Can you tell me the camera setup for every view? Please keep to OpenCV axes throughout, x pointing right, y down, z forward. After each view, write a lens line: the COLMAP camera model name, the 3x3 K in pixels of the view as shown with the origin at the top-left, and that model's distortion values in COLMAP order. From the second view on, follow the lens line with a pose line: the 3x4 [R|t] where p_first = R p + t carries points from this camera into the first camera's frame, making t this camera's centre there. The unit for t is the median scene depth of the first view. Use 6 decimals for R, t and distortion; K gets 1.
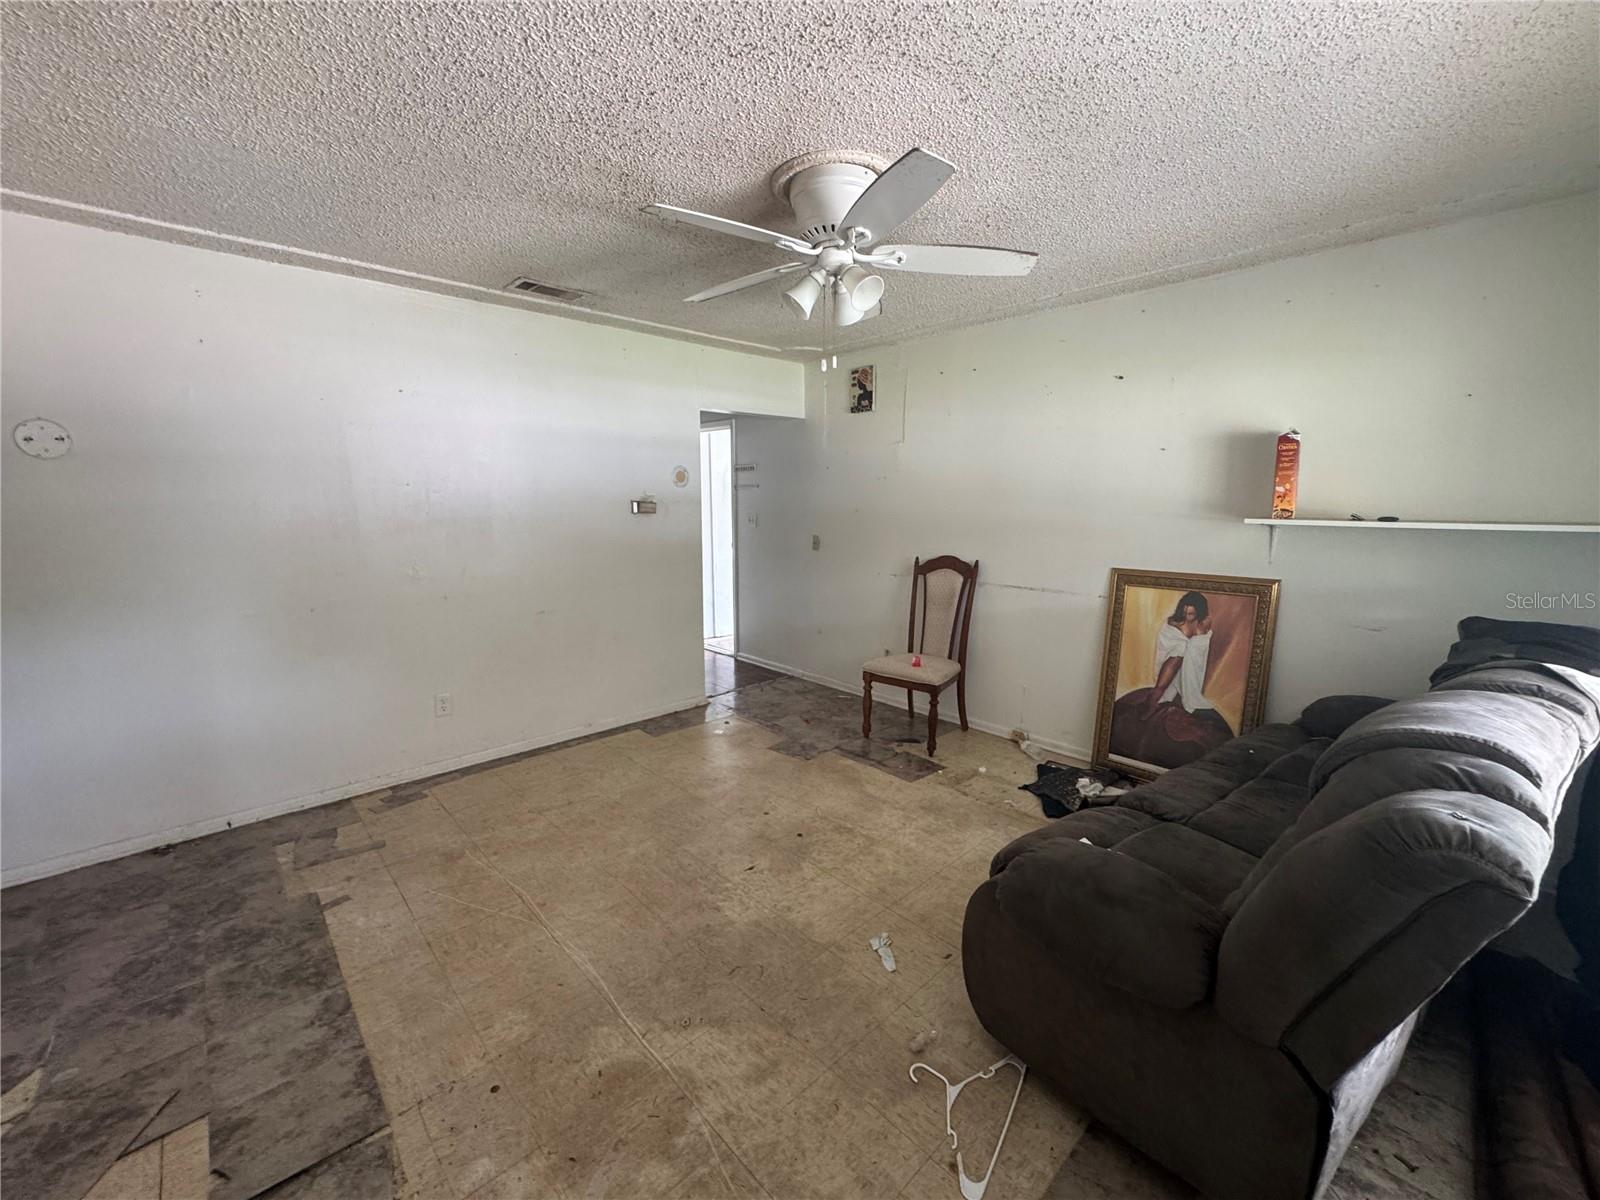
lens RADIAL K [[648.5, 0, 801.7], [0, 648.5, 606.9], [0, 0, 1]] dist [-0.001605, -0.000147]
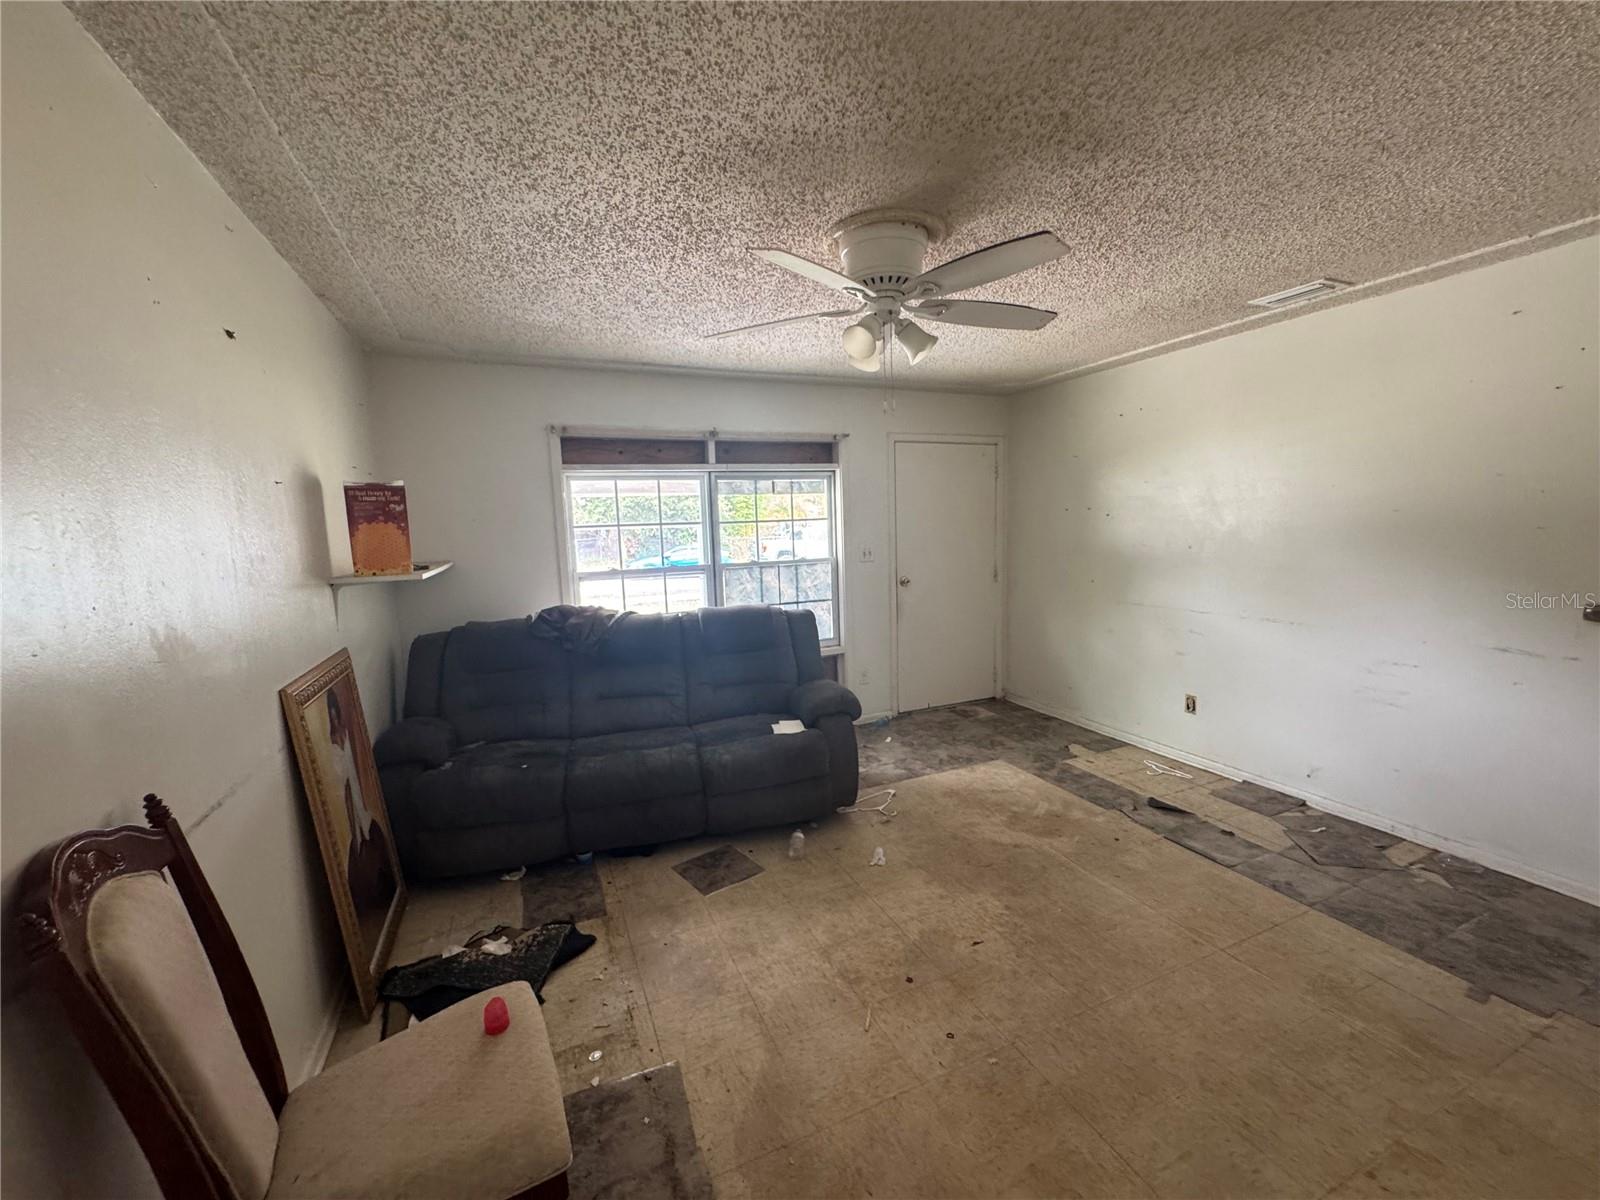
lens RADIAL K [[648.5, 0, 801.7], [0, 648.5, 606.9], [0, 0, 1]] dist [-0.001605, -0.000147]
pose [[-0.941384, -0.010616, 0.337170, -0.168815], [0.090363, 0.955042, 0.282365, -0.364544], [-0.325009, 0.296282, -0.898102, 1.978192]]
